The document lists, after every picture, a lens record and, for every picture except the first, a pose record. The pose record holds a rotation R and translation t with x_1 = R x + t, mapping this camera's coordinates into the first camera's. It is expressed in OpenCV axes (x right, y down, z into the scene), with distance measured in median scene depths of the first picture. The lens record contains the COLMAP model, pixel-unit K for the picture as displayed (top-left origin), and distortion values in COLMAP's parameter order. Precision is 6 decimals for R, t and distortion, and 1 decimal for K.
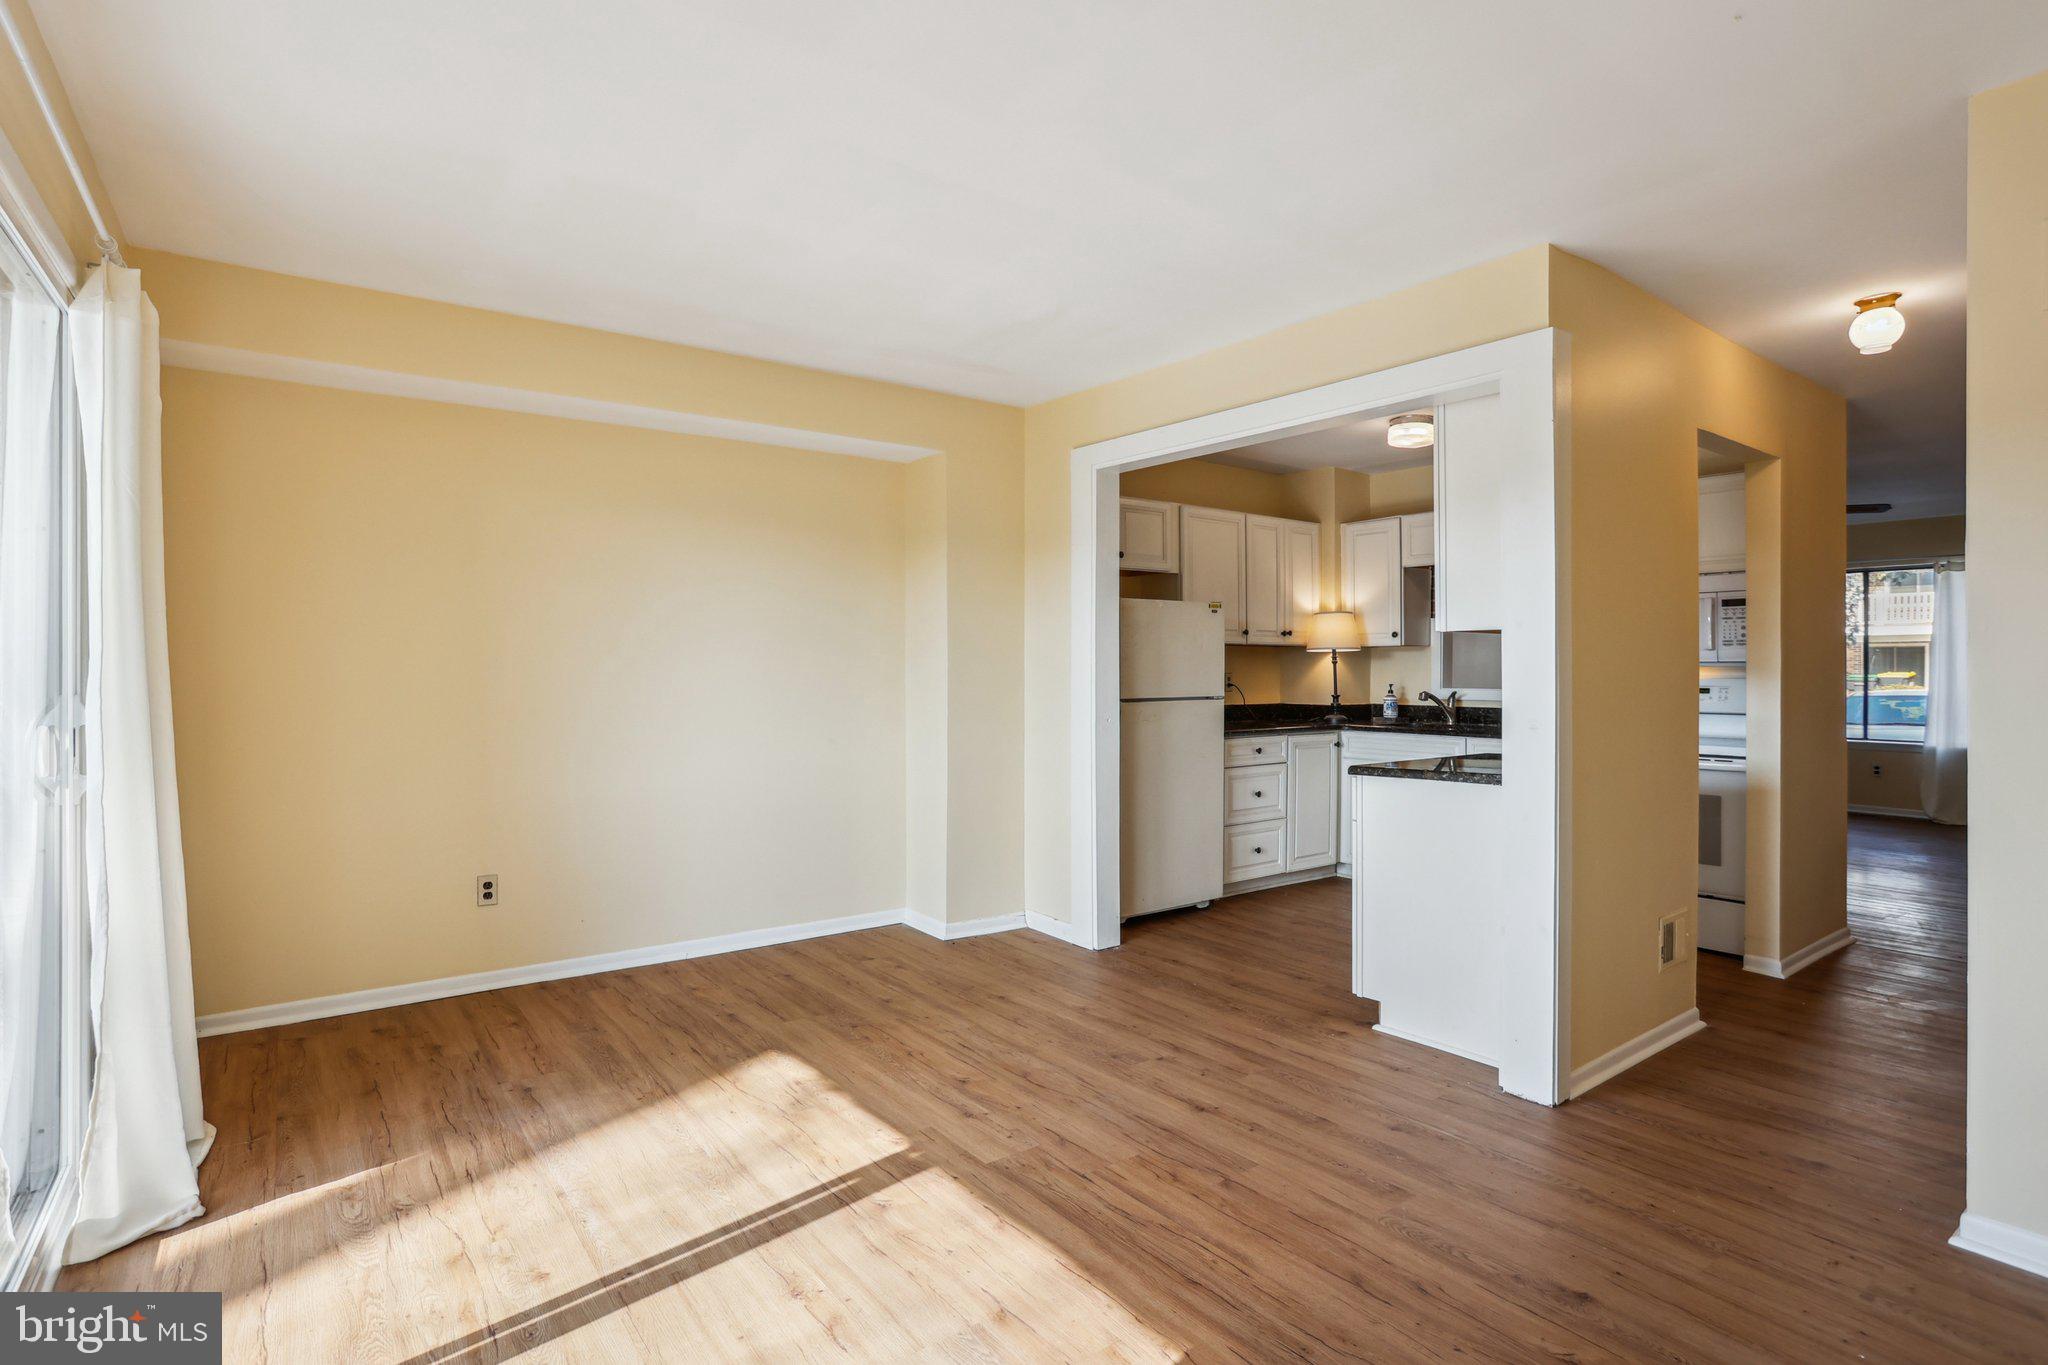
lens RADIAL K [[1003.5, 0, 992.1], [0, 1003.5, 659.5], [0, 0, 1]] dist [-0.072381, 0.046774]
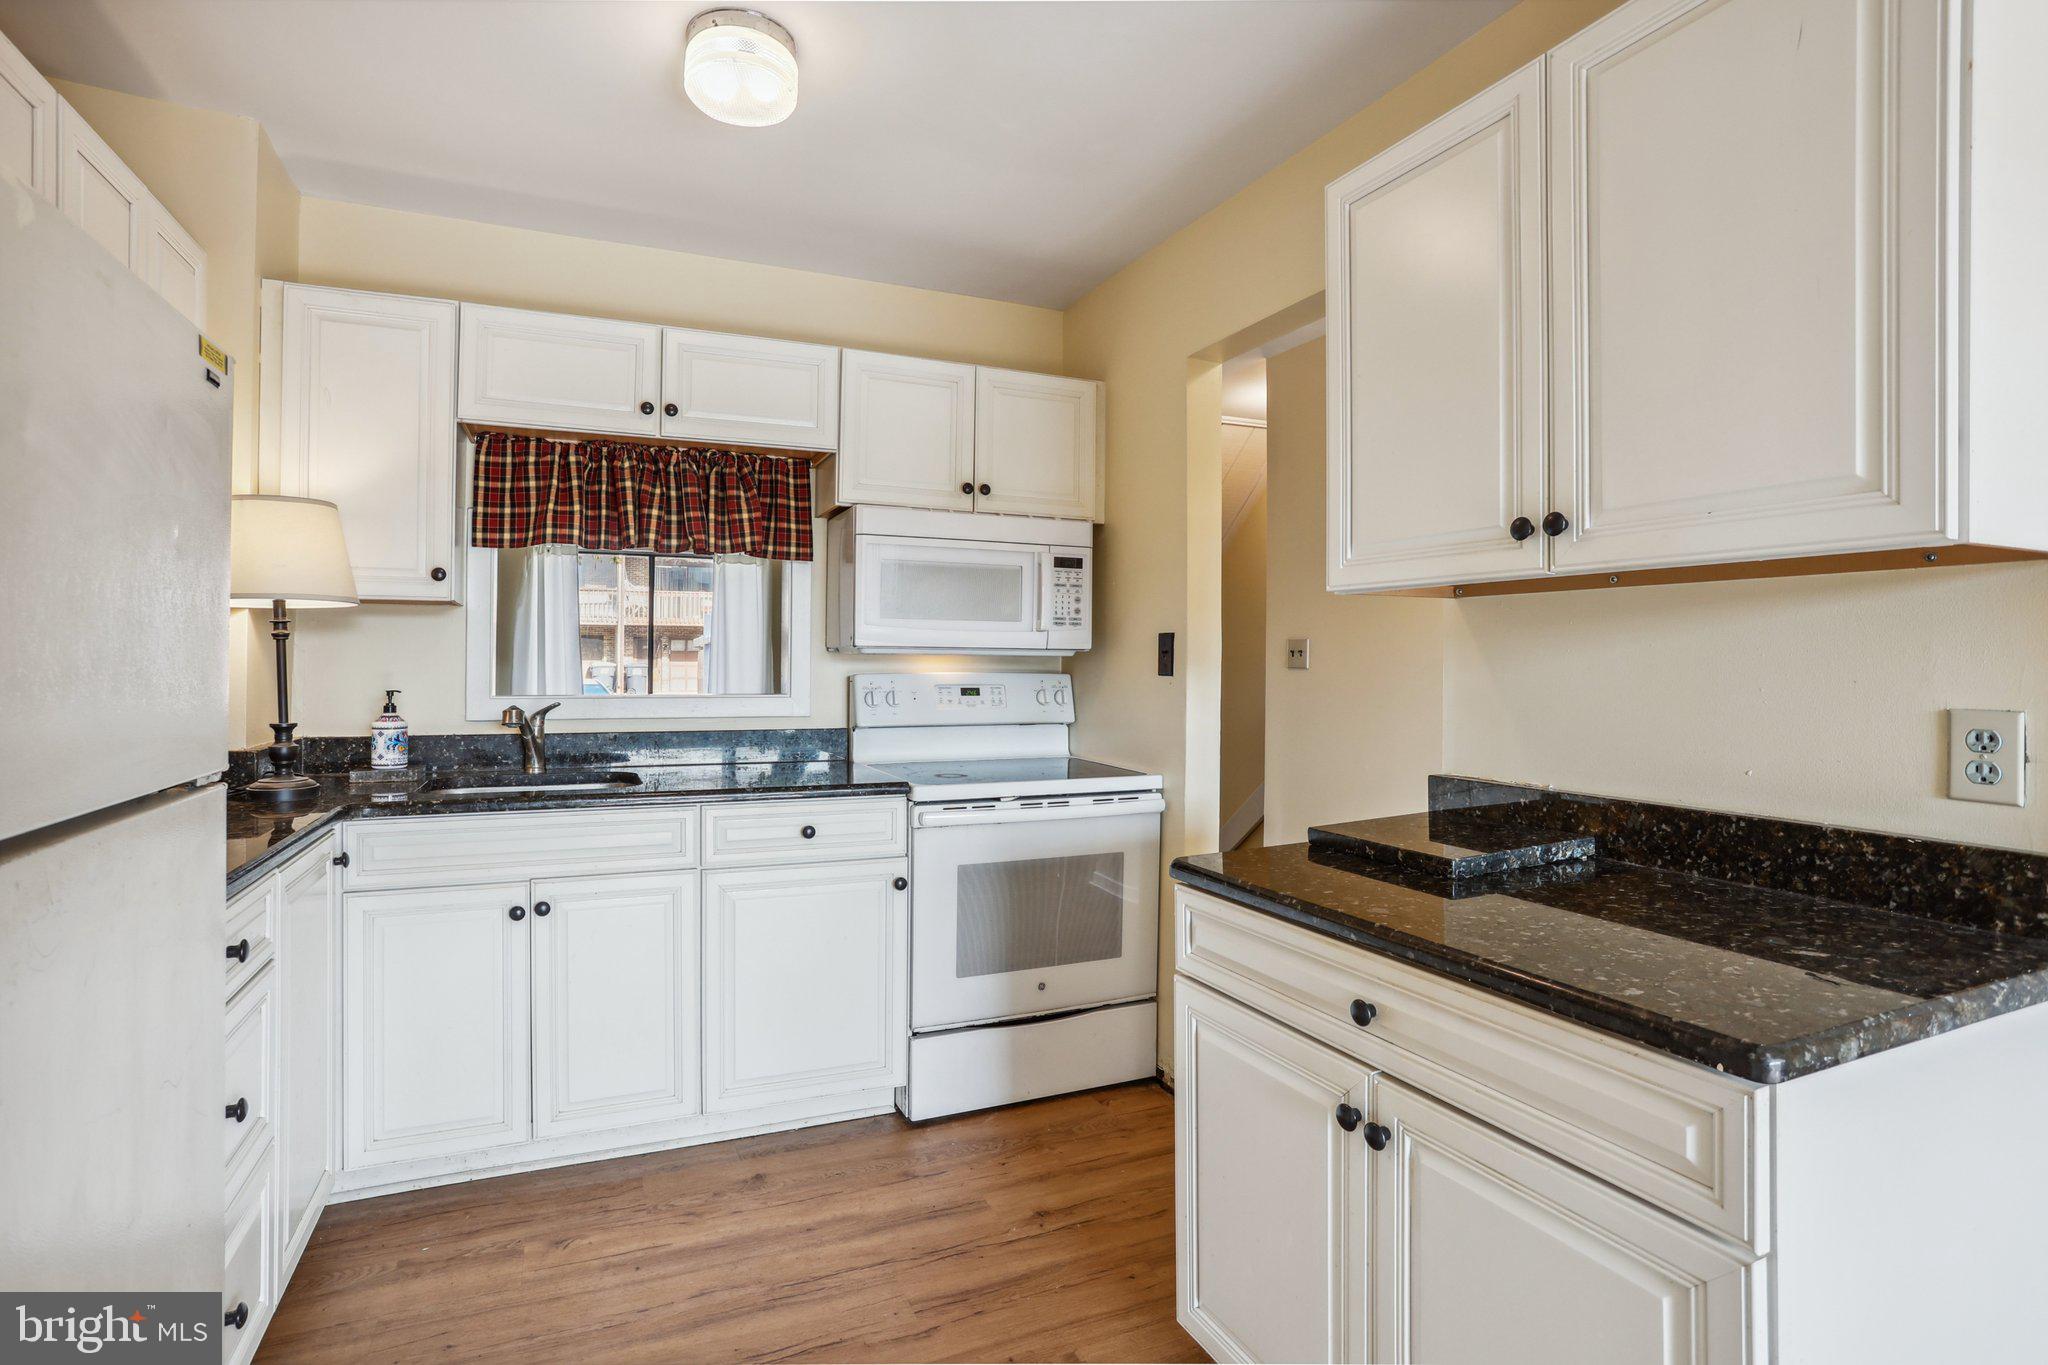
lens RADIAL K [[1003.5, 0, 992.1], [0, 1003.5, 659.5], [0, 0, 1]] dist [-0.072381, 0.046774]
pose [[0.215658, 0.002200, 0.976466, 0.081837], [-0.016216, 0.999868, 0.001328, 0.012517], [-0.976334, -0.016121, 0.215666, 1.206488]]
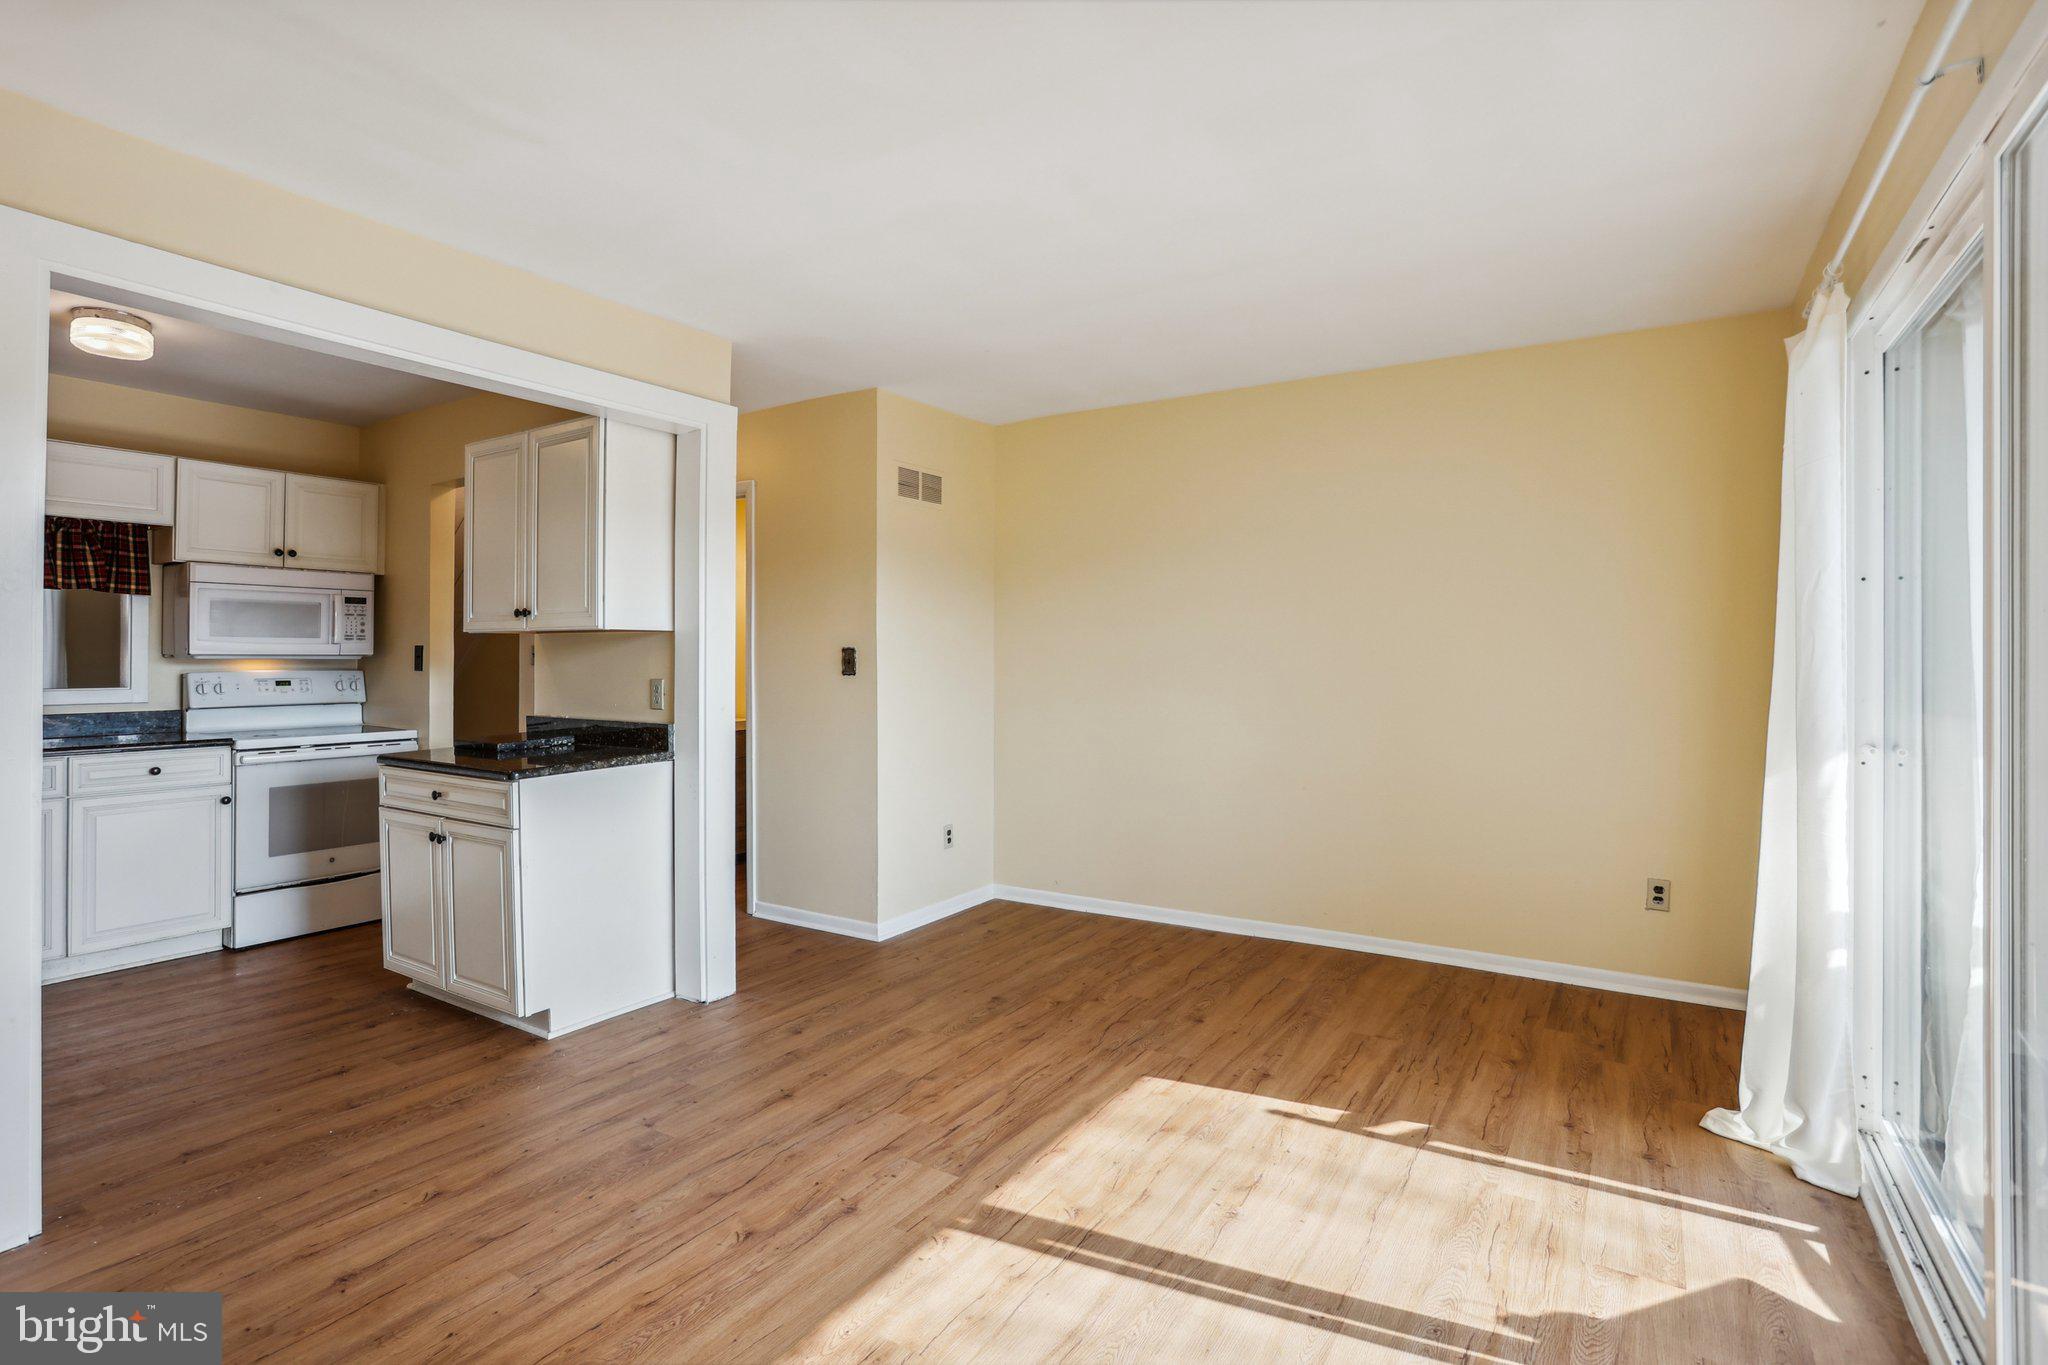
lens RADIAL K [[999.1, 0, 981.8], [0, 999.1, 651.6], [0, 0, 1]] dist [-0.059797, 0.036297]
pose [[-0.341443, 0.004228, 0.939893, -0.677343], [-0.010114, 0.999915, -0.008172, 0.000386], [-0.939848, -0.012296, -0.341371, 0.961273]]
